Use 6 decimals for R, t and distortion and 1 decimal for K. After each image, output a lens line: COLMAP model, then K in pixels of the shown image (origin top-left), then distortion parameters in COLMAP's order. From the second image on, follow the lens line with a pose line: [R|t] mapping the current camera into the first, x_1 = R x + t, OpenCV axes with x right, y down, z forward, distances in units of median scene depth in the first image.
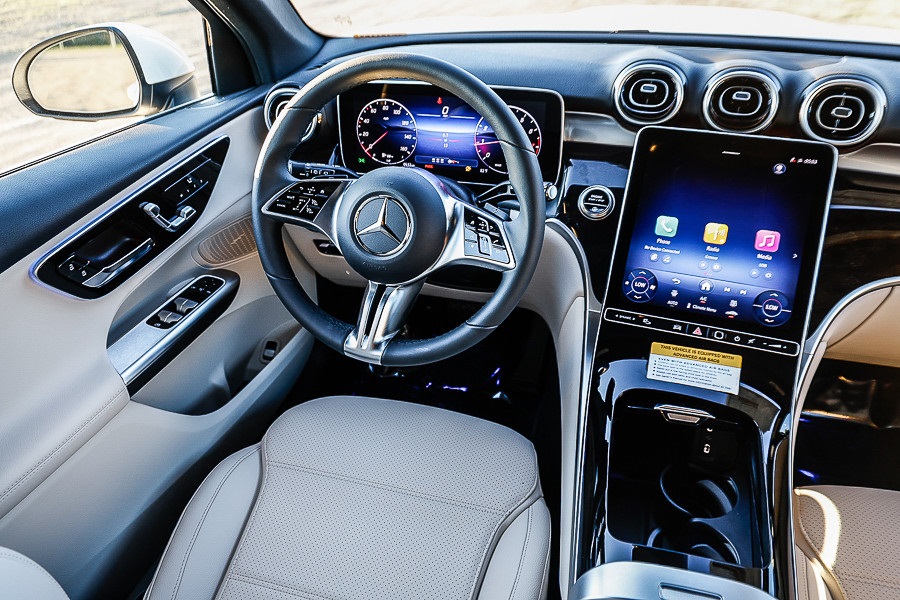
lens RADIAL K [[611.0, 0, 455.6], [0, 611.0, 301.4], [0, 0, 1]] dist [-0.056273, 0.043935]
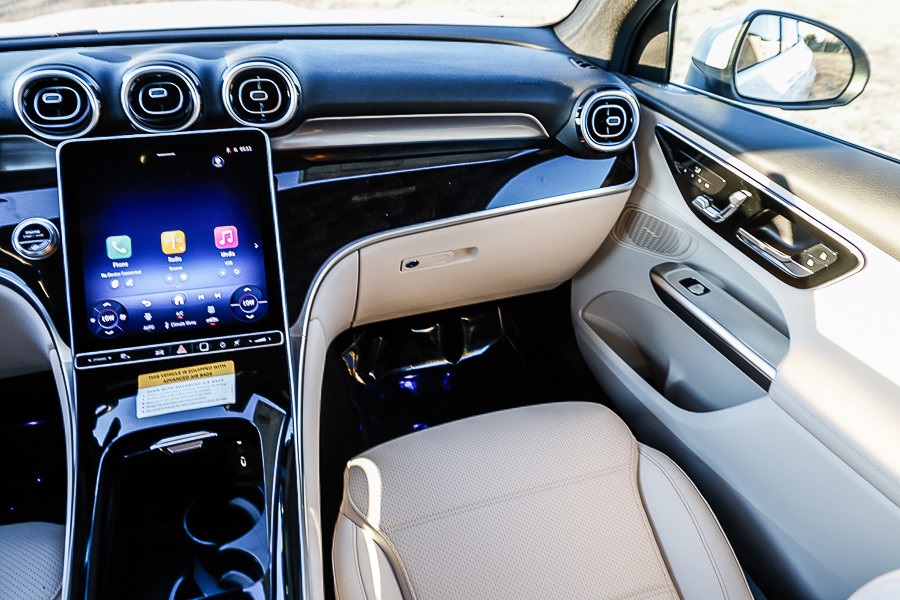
lens RADIAL K [[611.0, 0, 454.8], [0, 611.0, 301.9], [0, 0, 1]] dist [-0.056273, 0.043935]
pose [[0.833324, -0.285593, 0.473295, 0.314804], [0.284554, 0.955670, 0.075655, 0.027135], [-0.473921, 0.071633, 0.877649, -0.011074]]
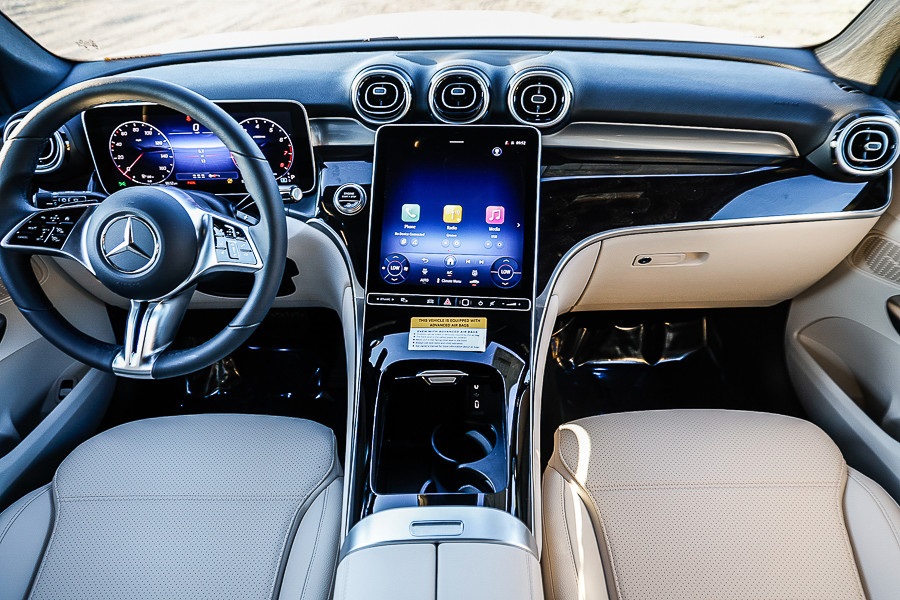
lens RADIAL K [[611.0, 0, 453.0], [0, 611.0, 299.2], [0, 0, 1]] dist [-0.056273, 0.043935]
pose [[0.965452, -0.143332, 0.217622, 0.155425], [0.145759, 0.989308, 0.004943, 0.038207], [-0.216003, 0.026948, 0.976021, -0.101708]]
